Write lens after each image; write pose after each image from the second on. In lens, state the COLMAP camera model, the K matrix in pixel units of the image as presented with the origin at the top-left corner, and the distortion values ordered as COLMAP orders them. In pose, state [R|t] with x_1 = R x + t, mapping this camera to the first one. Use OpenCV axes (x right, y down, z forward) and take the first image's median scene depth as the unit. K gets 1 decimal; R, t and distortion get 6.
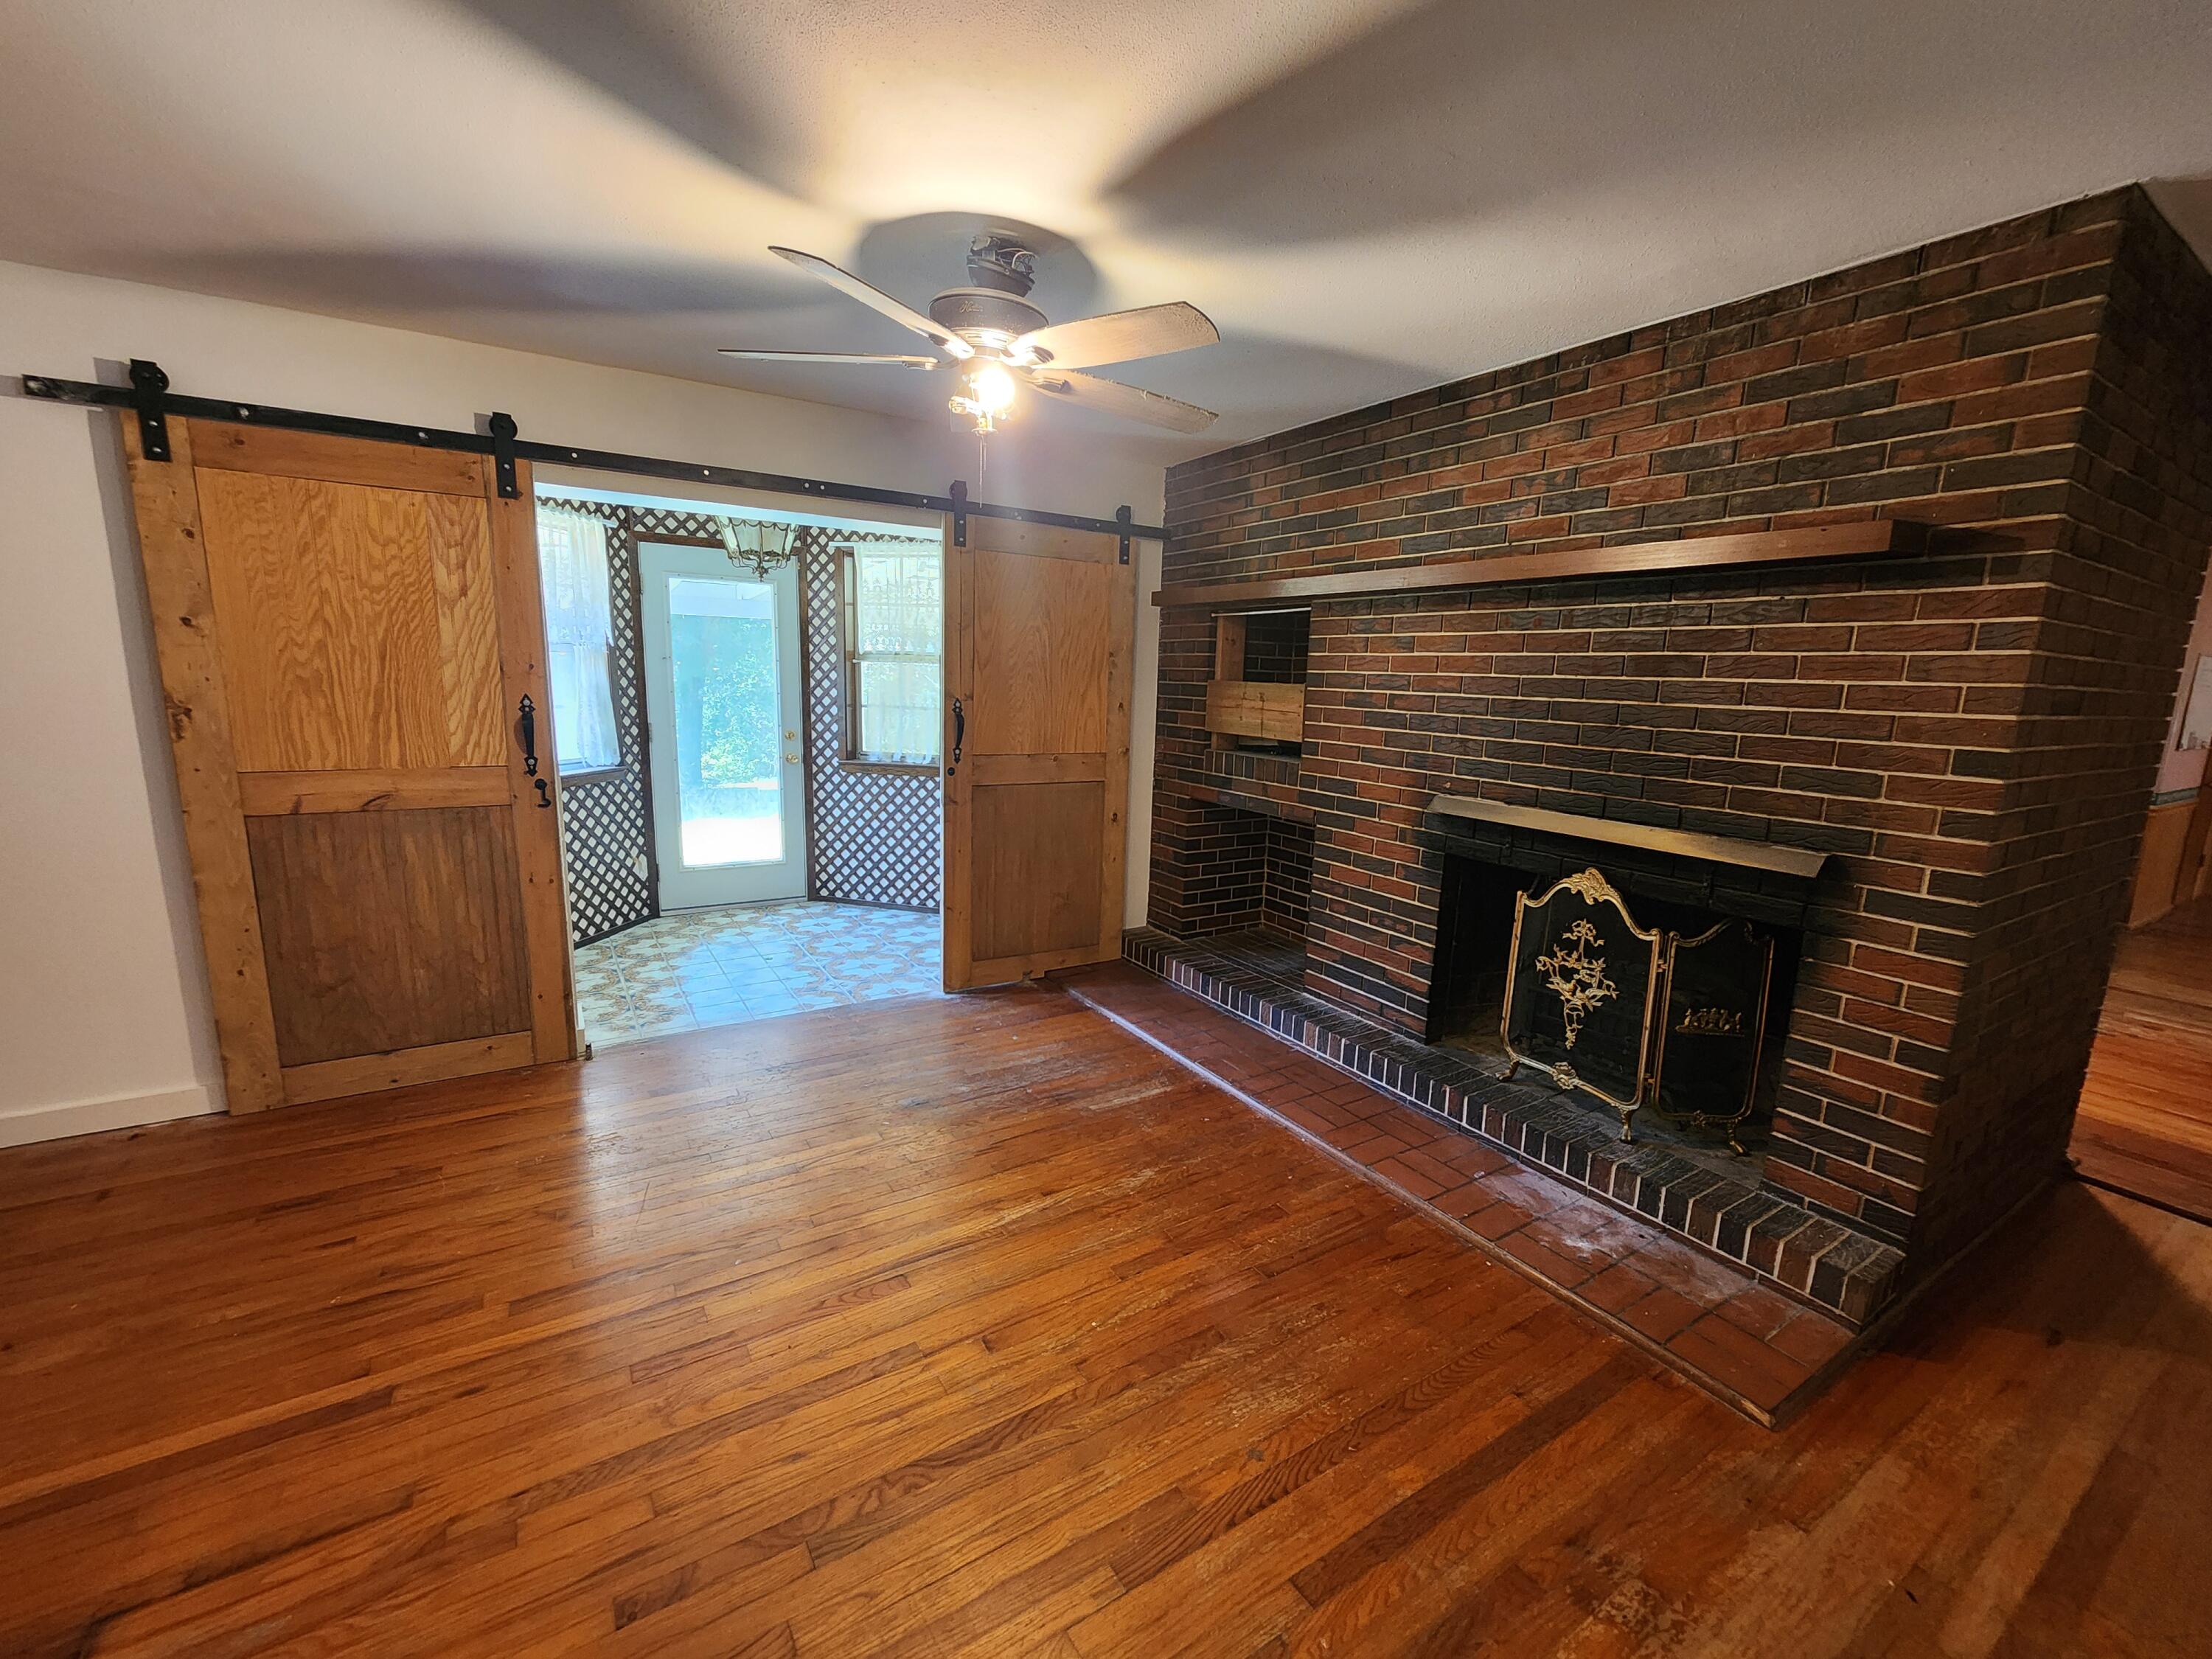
lens RADIAL K [[909.2, 0, 1107.4], [0, 909.2, 833.4], [0, 0, 1]] dist [-0.004423, 0.001247]
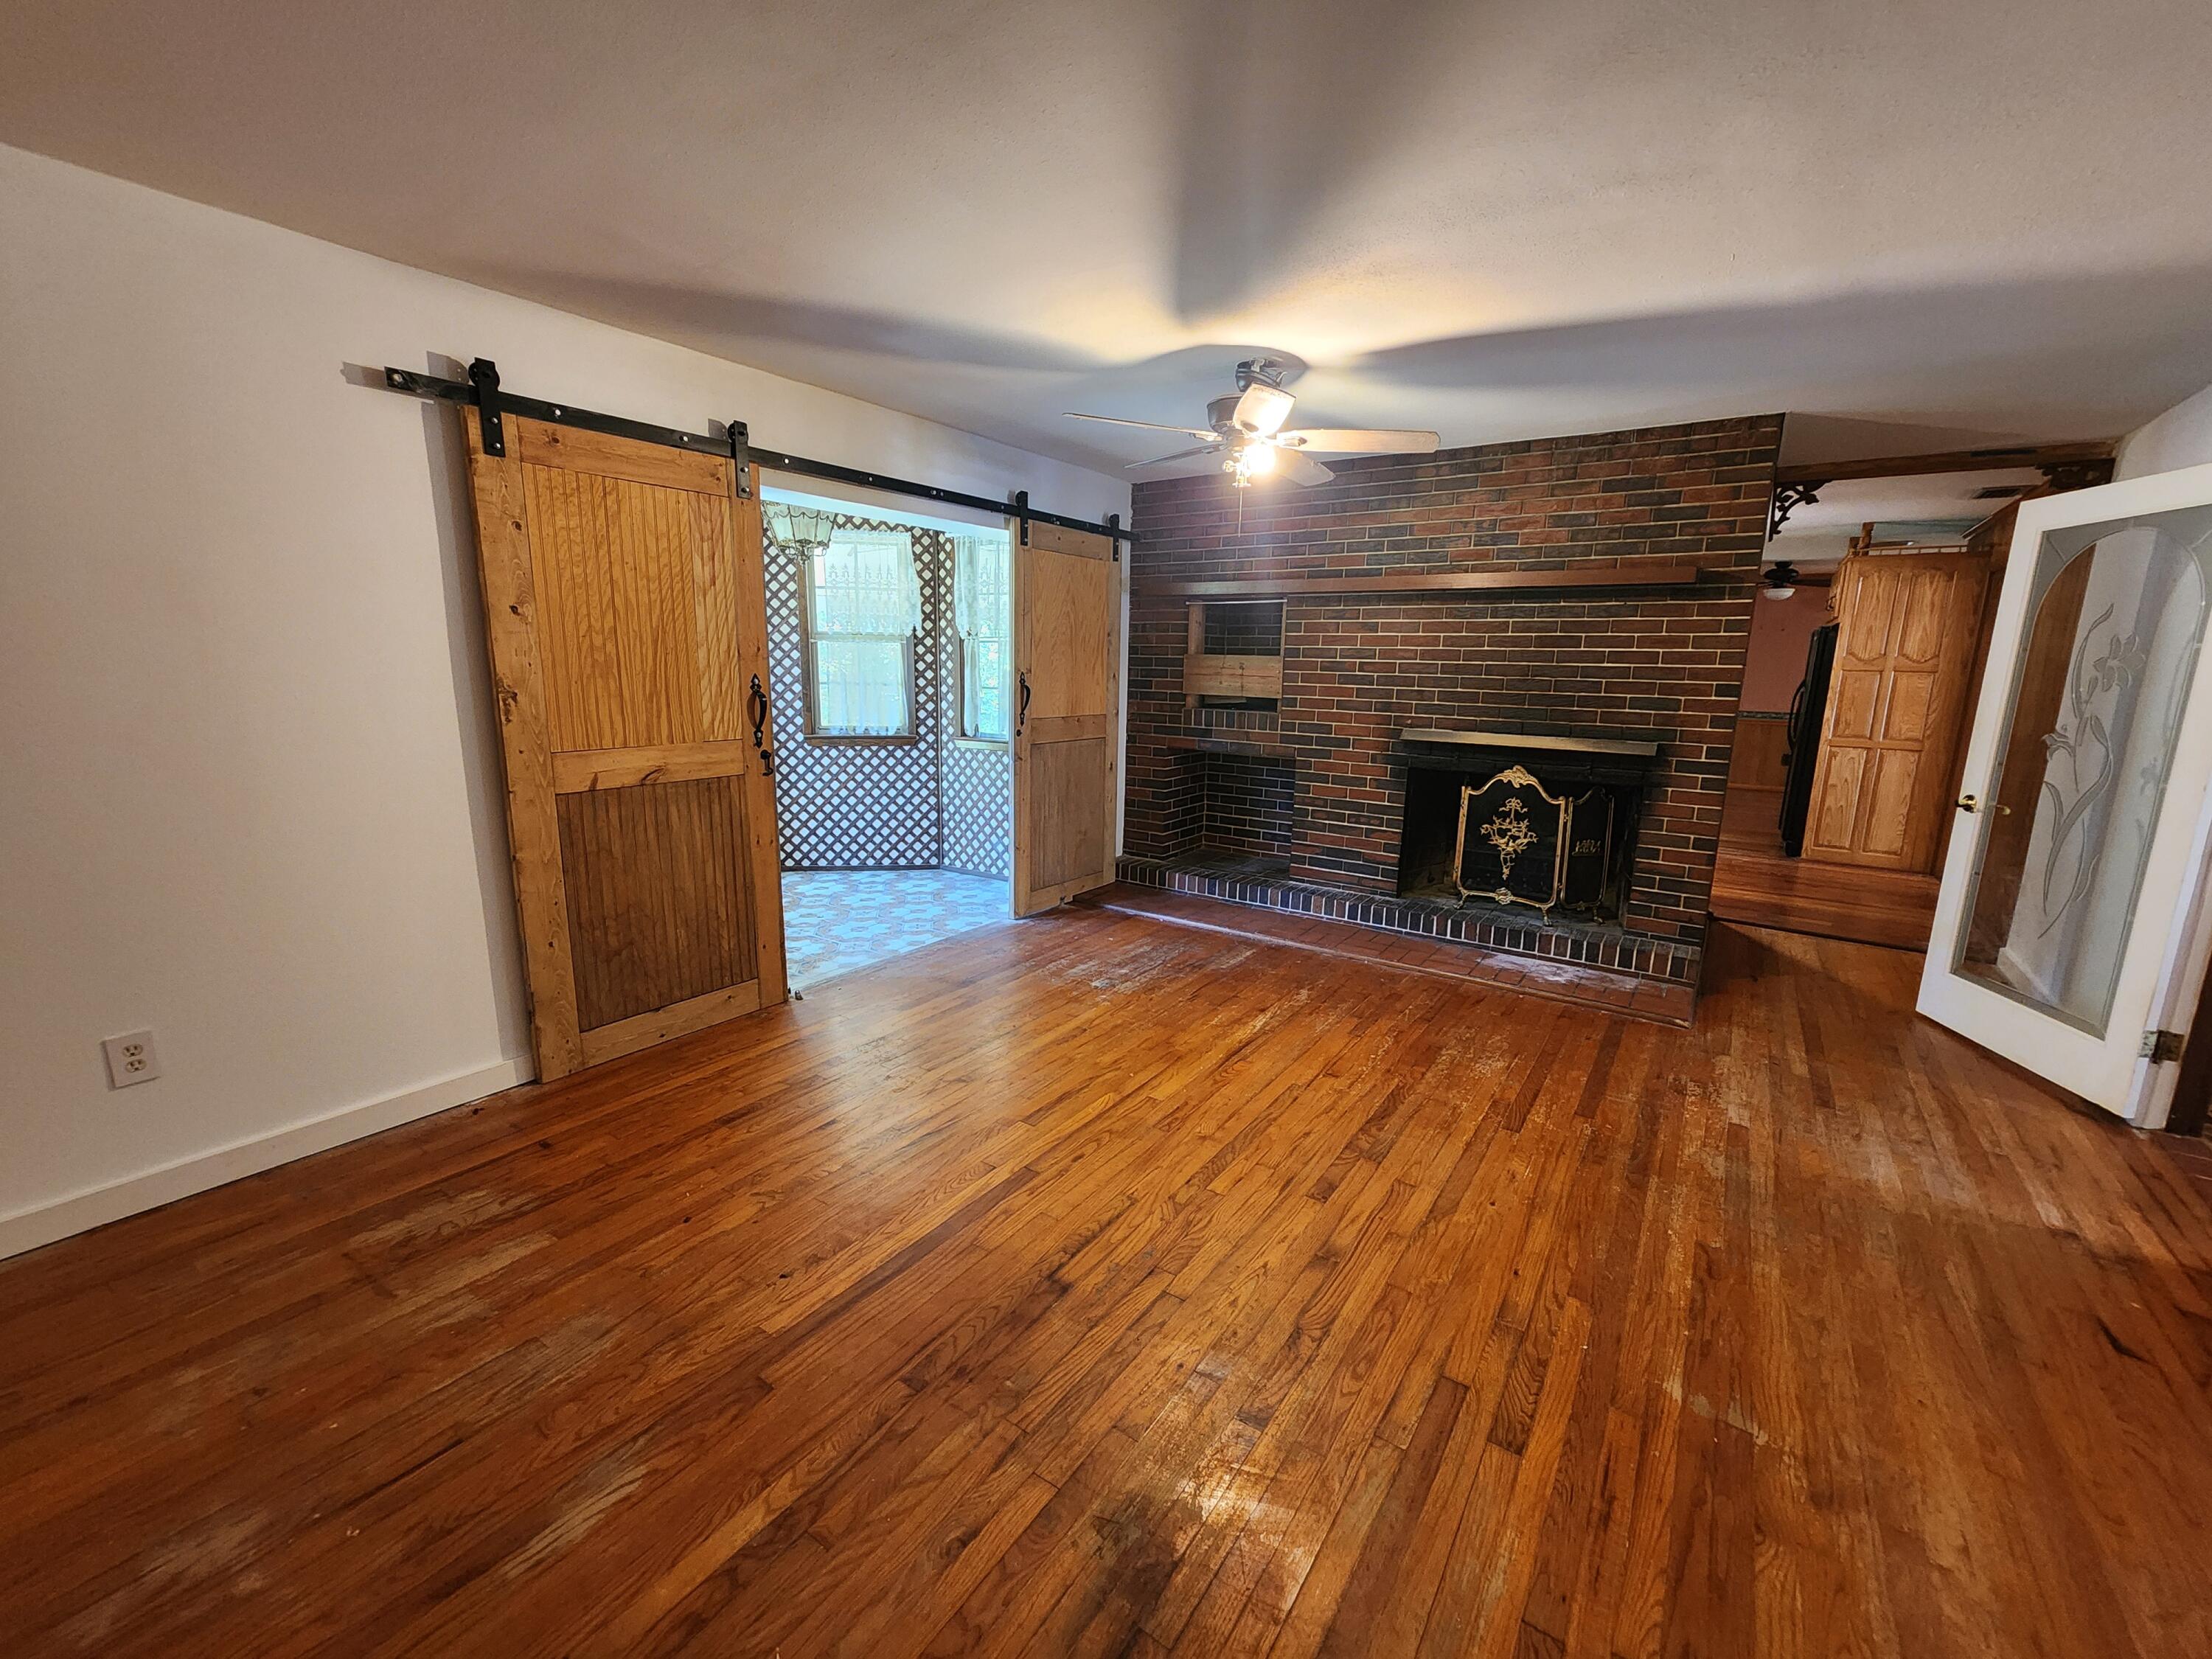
lens RADIAL K [[909.2, 0, 1111.1], [0, 909.2, 830.1], [0, 0, 1]] dist [-0.004423, 0.001247]
pose [[0.919123, -0.087584, 0.384111, -0.738535], [0.078485, 0.996139, 0.039335, 0.030503], [-0.386073, -0.006006, 0.922449, -0.217317]]
